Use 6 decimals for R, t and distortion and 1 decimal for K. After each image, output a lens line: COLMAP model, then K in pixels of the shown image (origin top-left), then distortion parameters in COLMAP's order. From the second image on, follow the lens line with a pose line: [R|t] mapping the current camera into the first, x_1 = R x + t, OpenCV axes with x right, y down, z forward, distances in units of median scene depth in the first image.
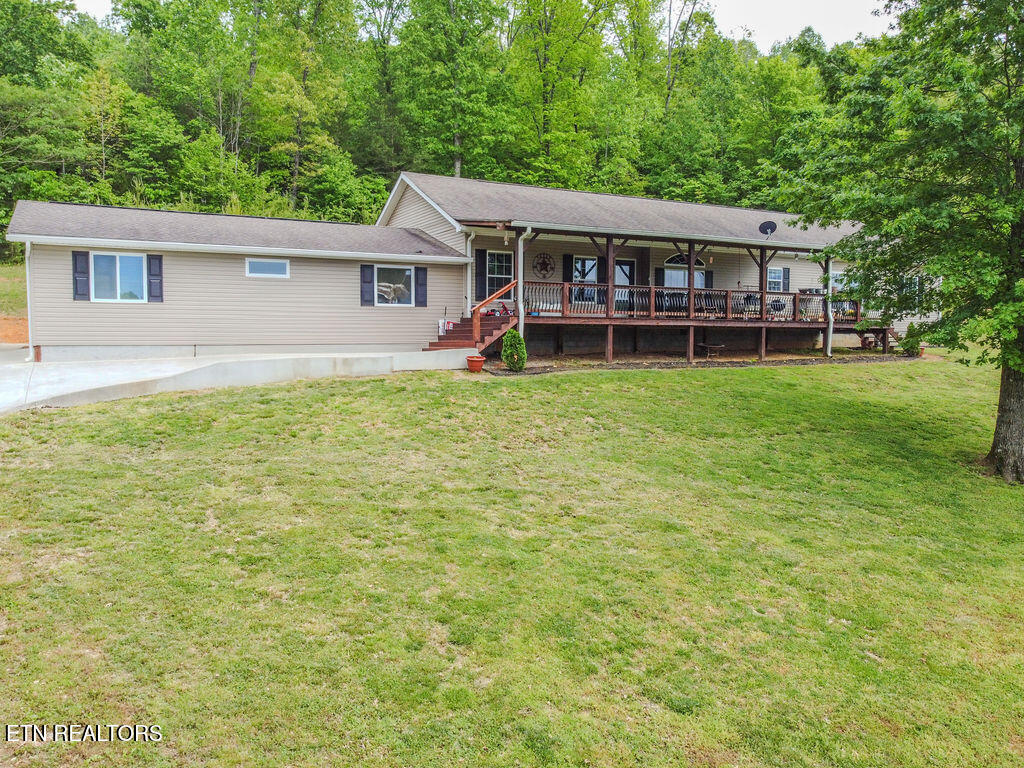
lens RADIAL K [[786.0, 0, 512.0], [0, 786.0, 384.0], [0, 0, 1]] dist [-0.000966, -0.002257]
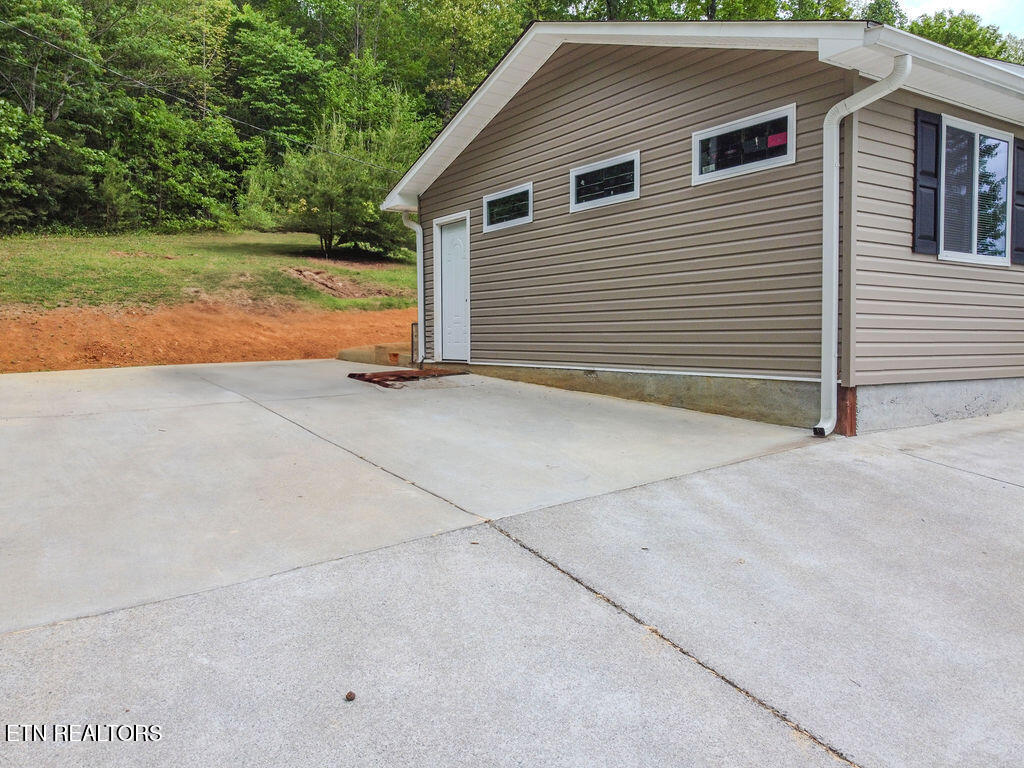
lens RADIAL K [[786.0, 0, 512.0], [0, 786.0, 384.0], [0, 0, 1]] dist [-0.000966, -0.002257]
pose [[0.997209, -0.008676, 0.074158, -0.639894], [0.008372, 0.999955, 0.004411, -0.044110], [-0.074193, -0.003778, 0.997237, 0.564662]]
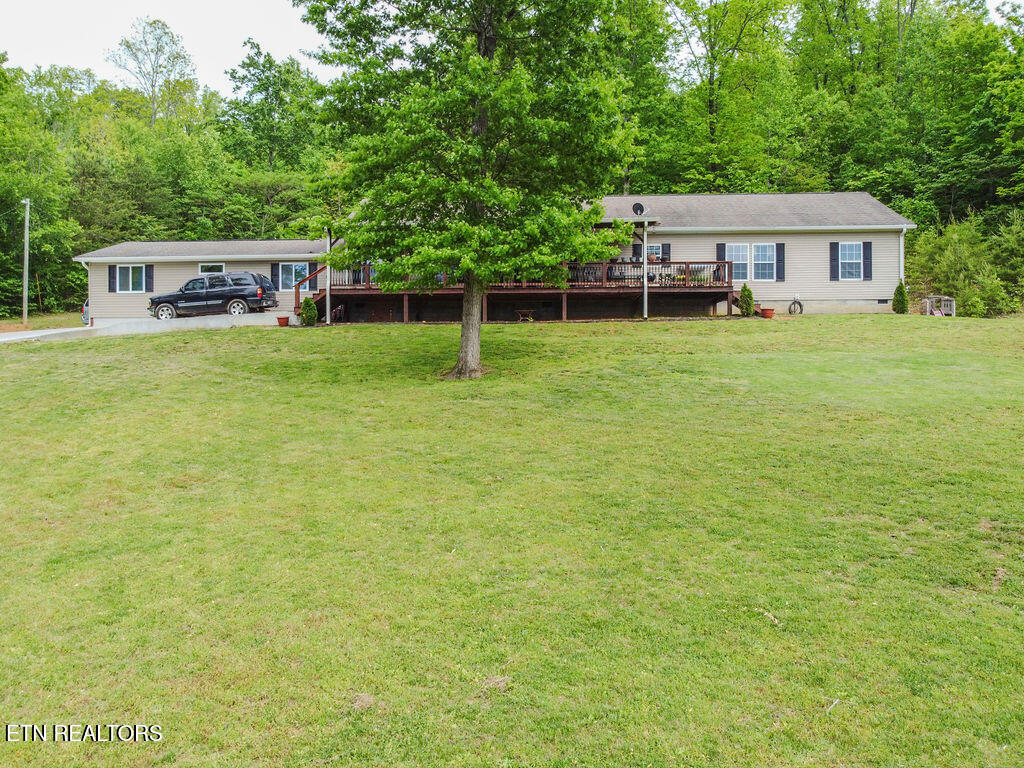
lens RADIAL K [[786.0, 0, 512.0], [0, 786.0, 384.0], [0, 0, 1]] dist [-0.000966, -0.002257]
pose [[0.863588, -0.001473, -0.504197, 0.971299], [-0.021477, 0.998981, -0.039705, 0.130881], [0.503741, 0.045118, 0.862676, -0.068190]]
